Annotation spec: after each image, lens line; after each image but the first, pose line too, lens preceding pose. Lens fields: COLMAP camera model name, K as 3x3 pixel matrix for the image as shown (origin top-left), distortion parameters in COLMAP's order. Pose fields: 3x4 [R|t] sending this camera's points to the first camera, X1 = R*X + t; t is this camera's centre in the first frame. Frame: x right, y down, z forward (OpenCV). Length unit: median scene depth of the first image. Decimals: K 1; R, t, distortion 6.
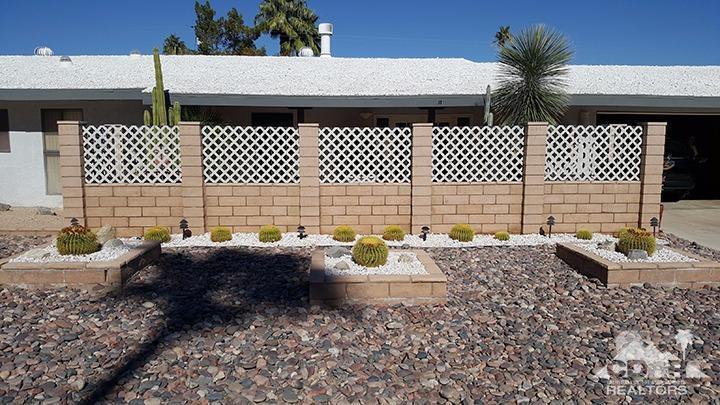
lens RADIAL K [[535.5, 0, 355.6], [0, 535.5, 216.6], [0, 0, 1]] dist [0.190166, -0.398483]
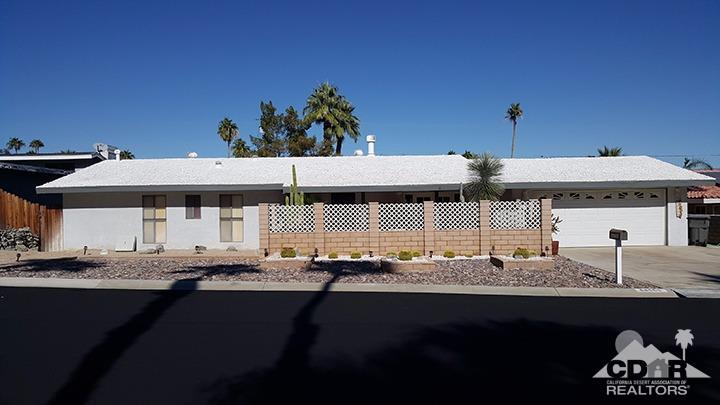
lens RADIAL K [[535.5, 0, 355.6], [0, 535.5, 216.6], [0, 0, 1]] dist [0.190166, -0.398483]
pose [[0.998750, -0.013494, -0.048123, -0.054191], [0.007852, 0.993270, -0.115552, 0.115099], [0.049358, 0.115030, 0.992135, -1.000594]]
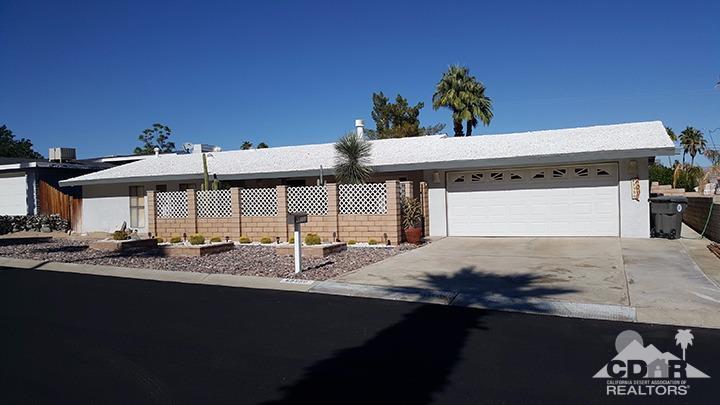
lens RADIAL K [[535.5, 0, 355.6], [0, 535.5, 216.6], [0, 0, 1]] dist [0.190166, -0.398483]
pose [[0.882265, -0.010571, -0.470633, 1.234571], [-0.037494, 0.994994, -0.092635, 0.109109], [0.469257, 0.099375, 0.877452, -0.577812]]
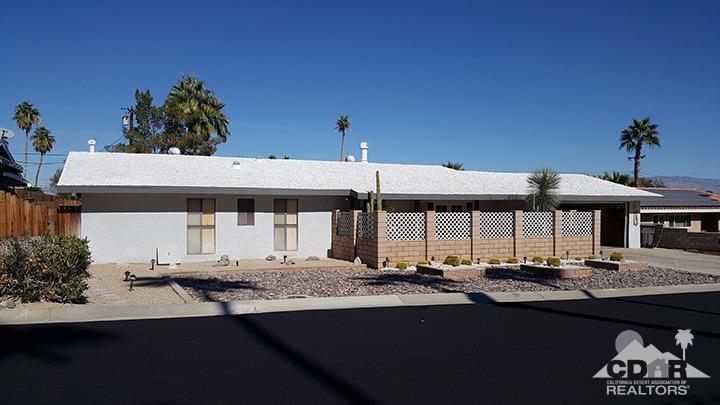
lens RADIAL K [[535.5, 0, 355.6], [0, 535.5, 216.6], [0, 0, 1]] dist [0.190166, -0.398483]
pose [[0.930877, -0.004557, 0.365305, -1.257550], [0.047910, 0.992810, -0.109699, 0.062176], [-0.362179, 0.119618, 0.924402, -0.791471]]
